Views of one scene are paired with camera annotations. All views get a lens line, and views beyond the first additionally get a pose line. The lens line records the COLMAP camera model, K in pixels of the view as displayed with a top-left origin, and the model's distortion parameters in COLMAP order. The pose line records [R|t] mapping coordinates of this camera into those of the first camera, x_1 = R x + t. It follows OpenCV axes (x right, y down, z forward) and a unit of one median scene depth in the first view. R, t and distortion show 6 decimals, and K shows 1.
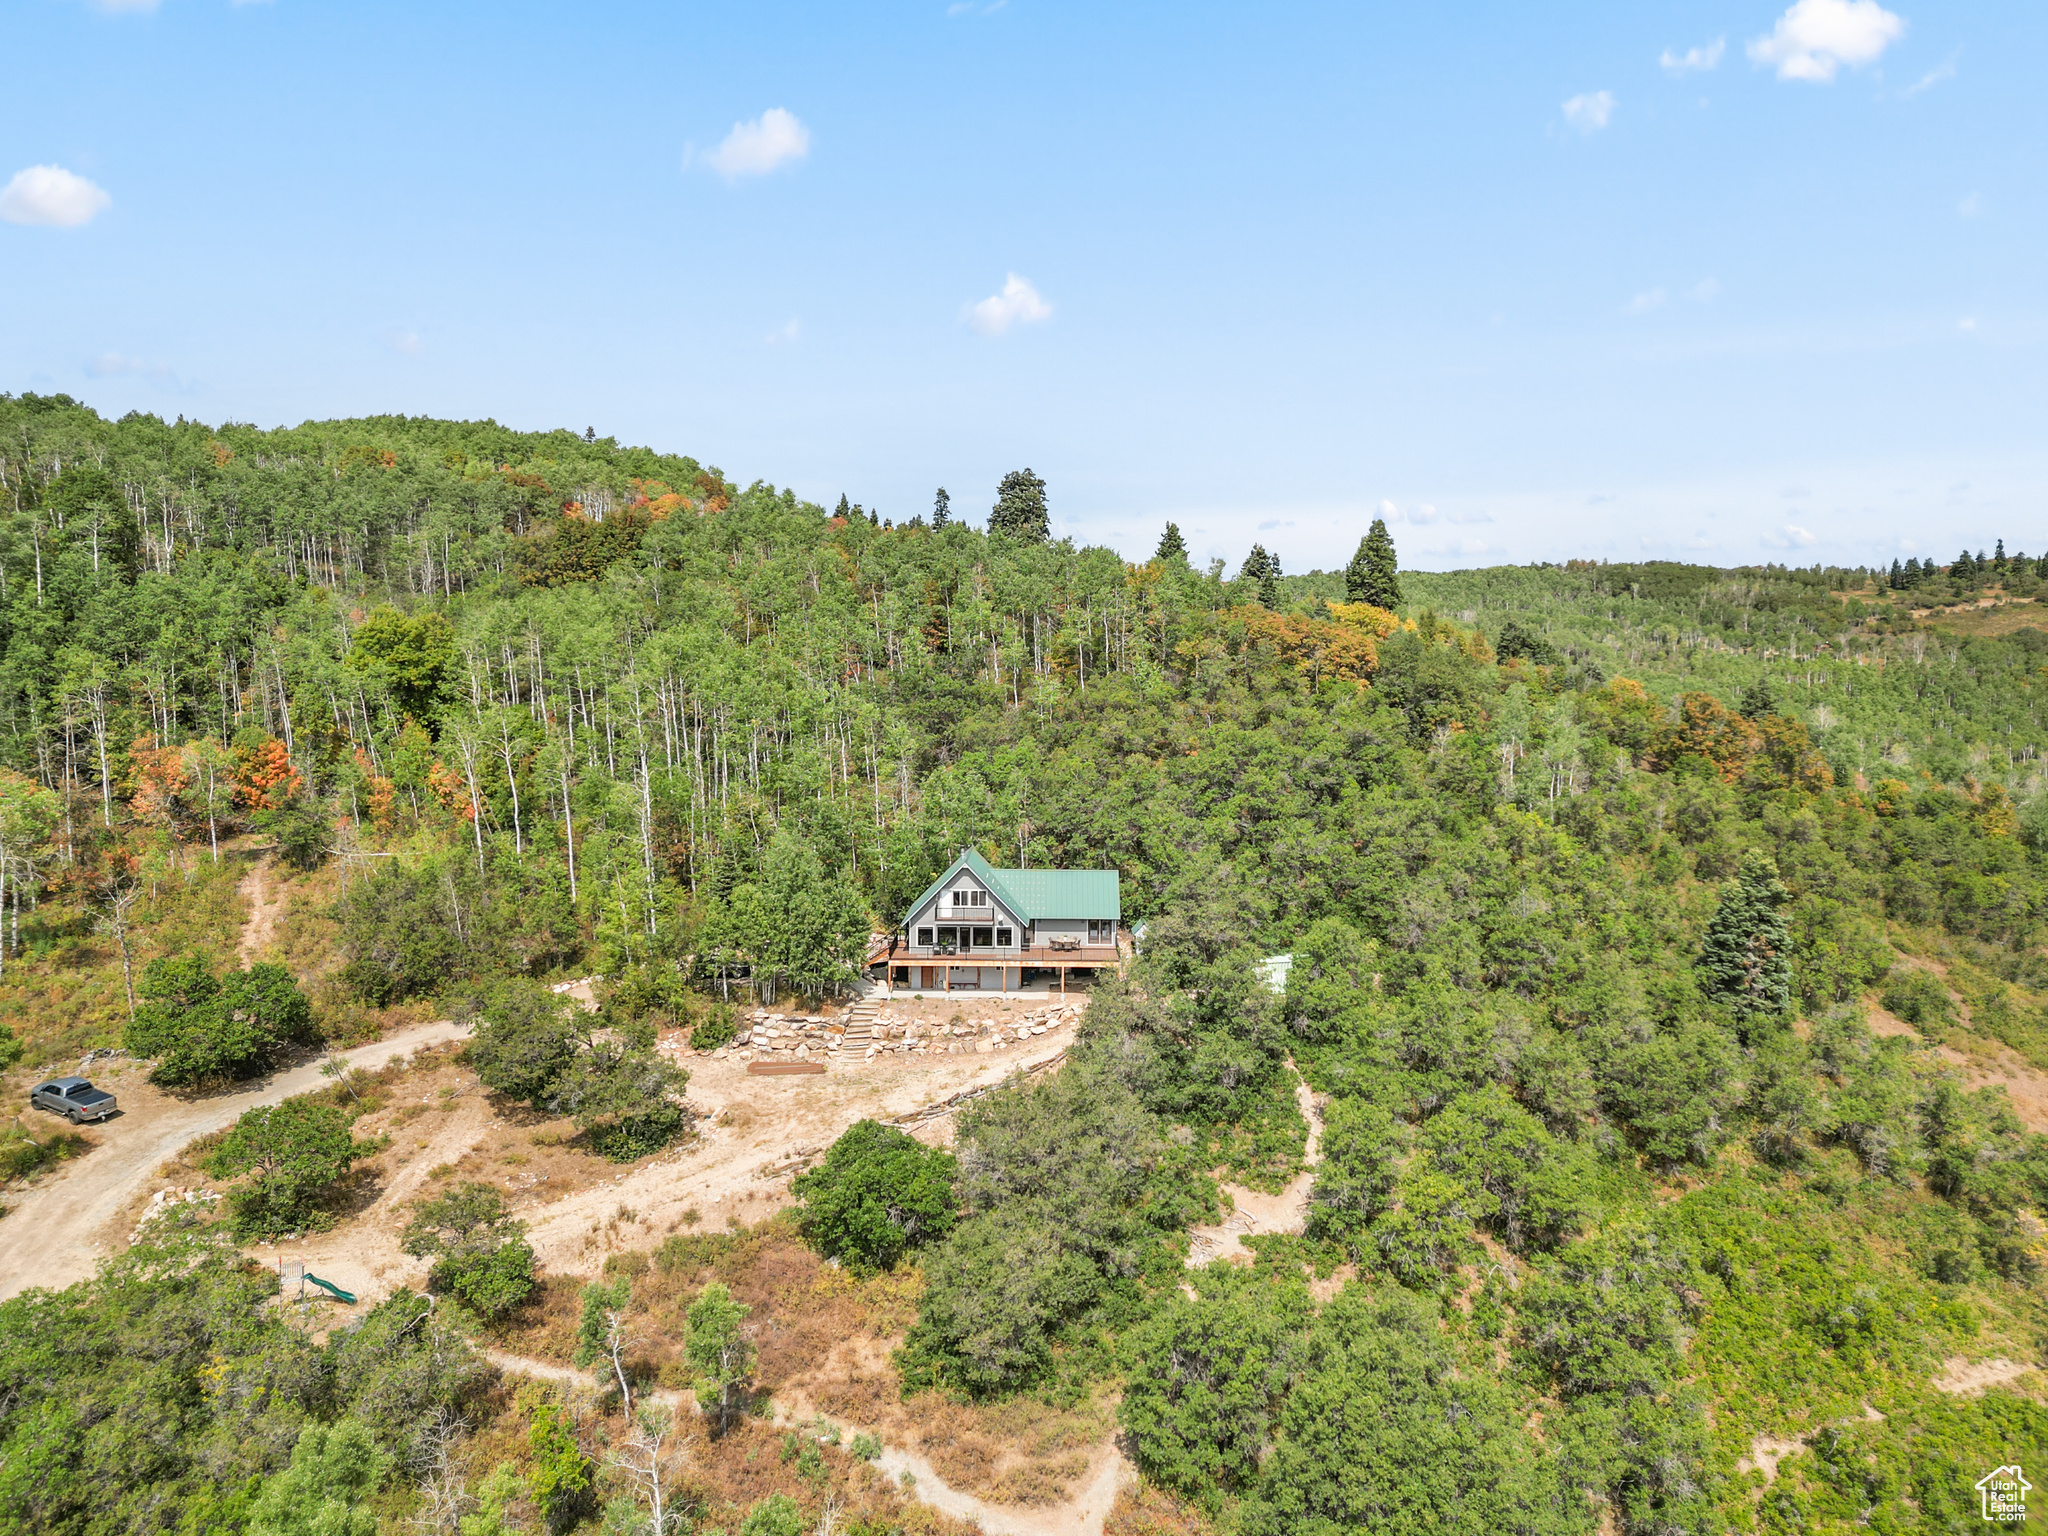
lens RADIAL K [[1443.2, 0, 1024.0], [0, 1443.2, 768.0], [0, 0, 1]] dist [0.047481, -0.036104]
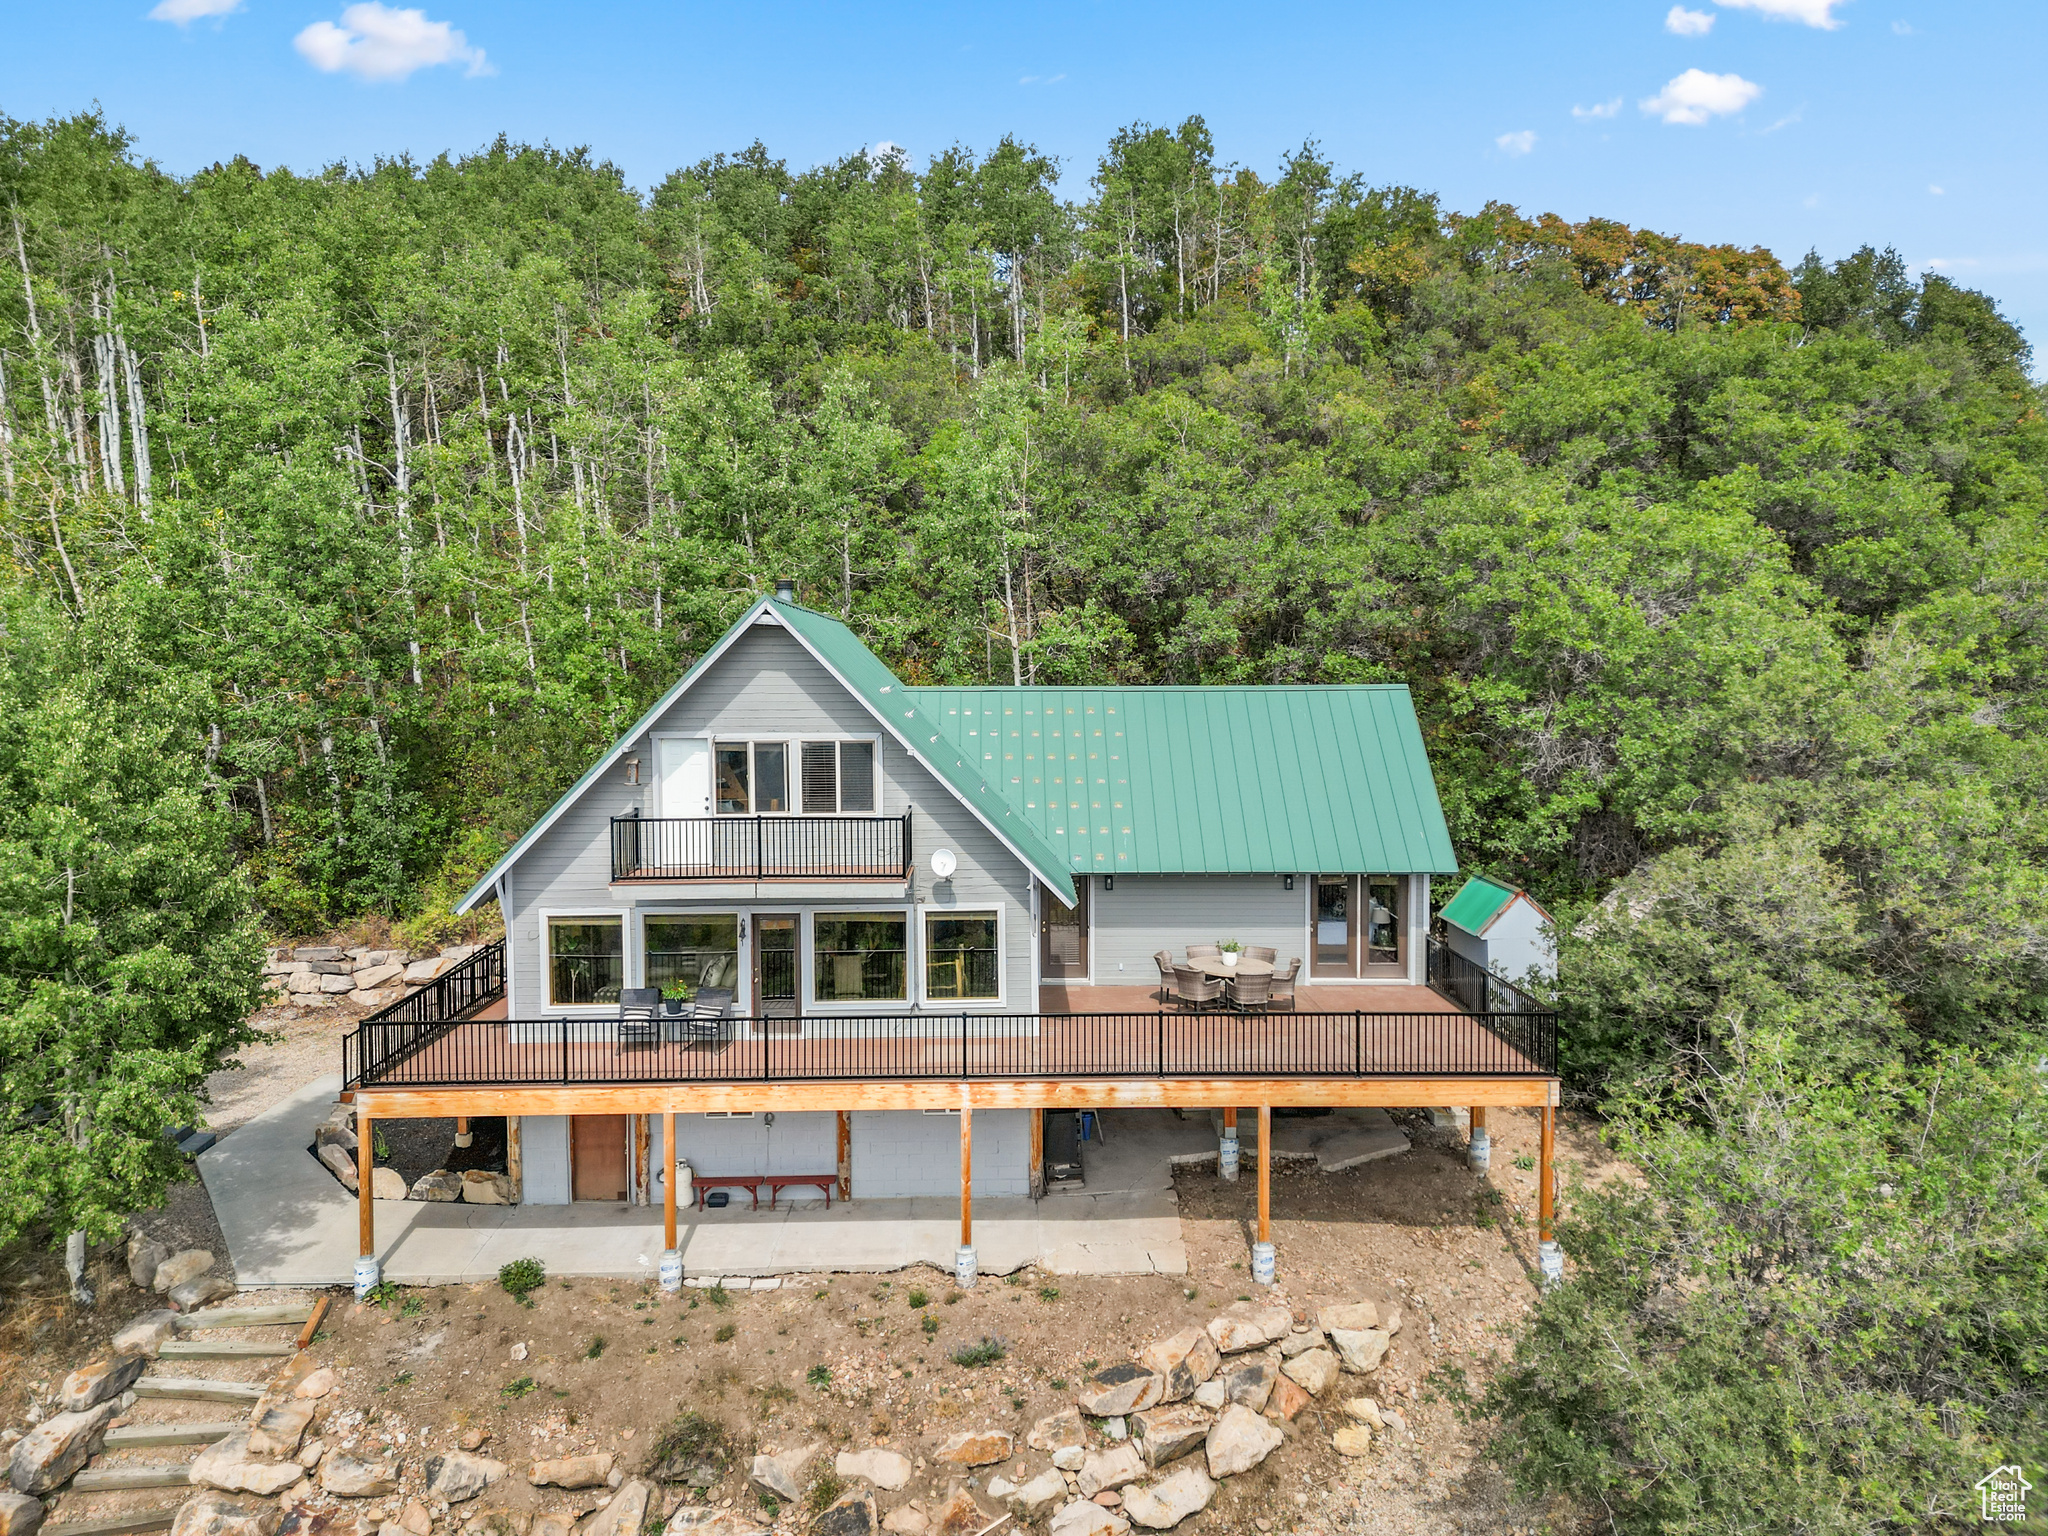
lens RADIAL K [[1443.2, 0, 1024.0], [0, 1443.2, 768.0], [0, 0, 1]] dist [0.047481, -0.036104]
pose [[0.999316, -0.010569, 0.035446, -0.010661], [0.010626, 0.999943, -0.001425, 0.081490], [-0.035429, 0.001801, 0.999371, 0.715384]]
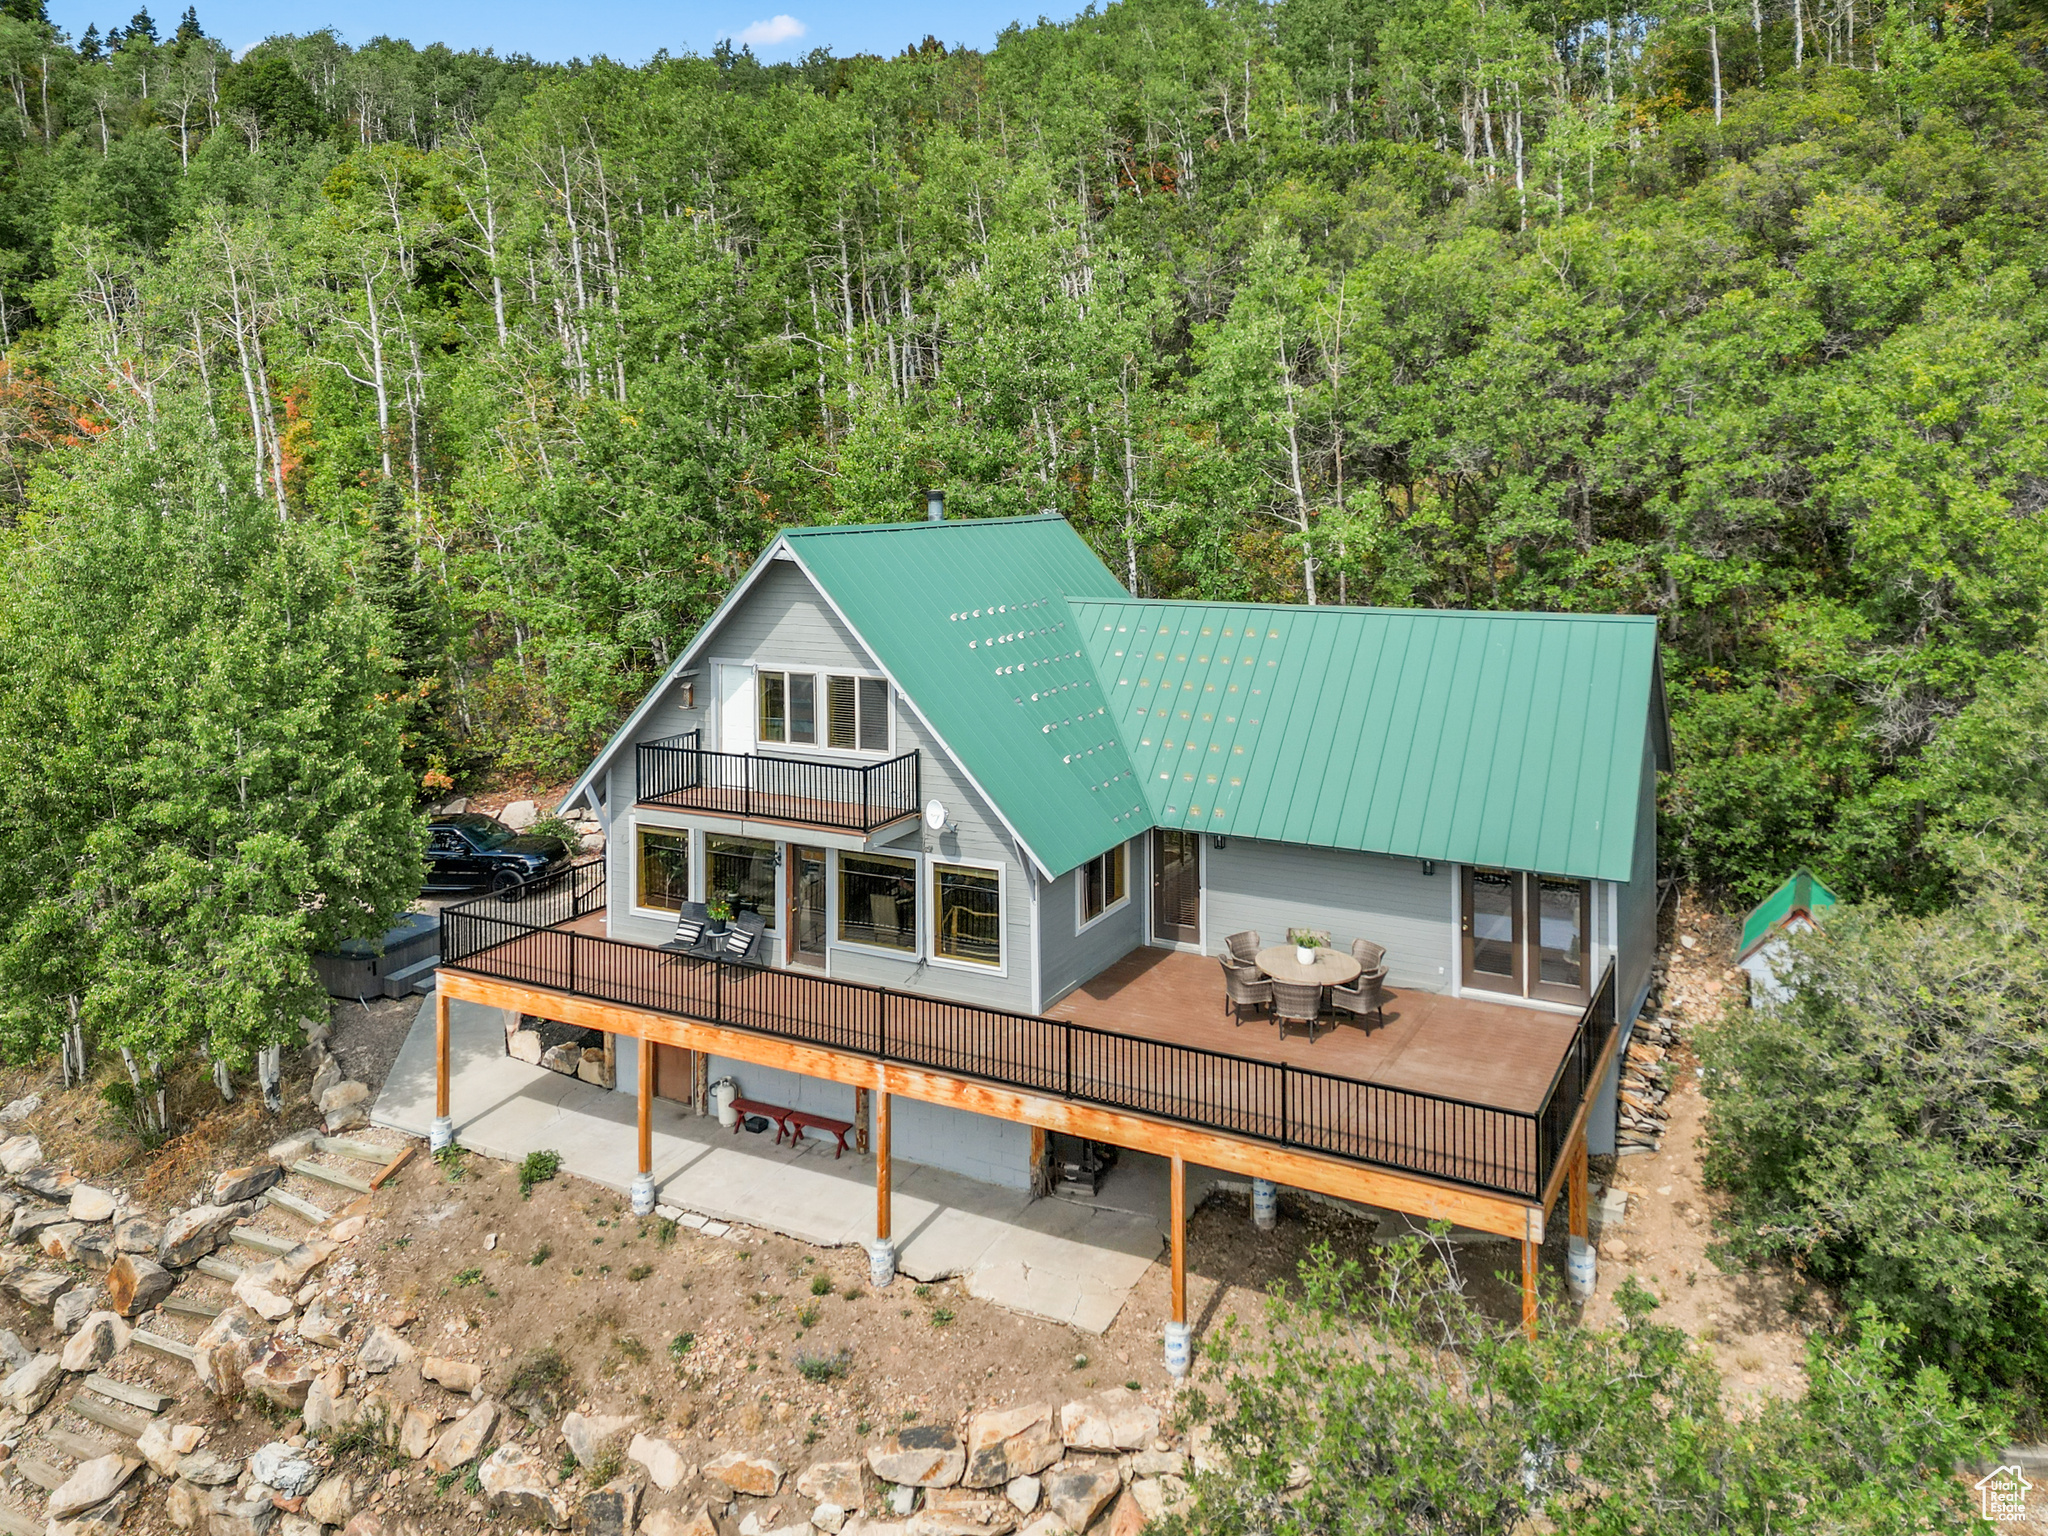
lens RADIAL K [[1531.4, 0, 1018.7], [0, 1531.4, 501.2], [0, 0, 1]] dist [0.022869, 0.005040]
pose [[0.884065, -0.002951, -0.467355, 0.082774], [-0.018765, 0.998950, -0.041804, 0.062632], [0.466988, 0.045727, 0.883081, 0.740466]]
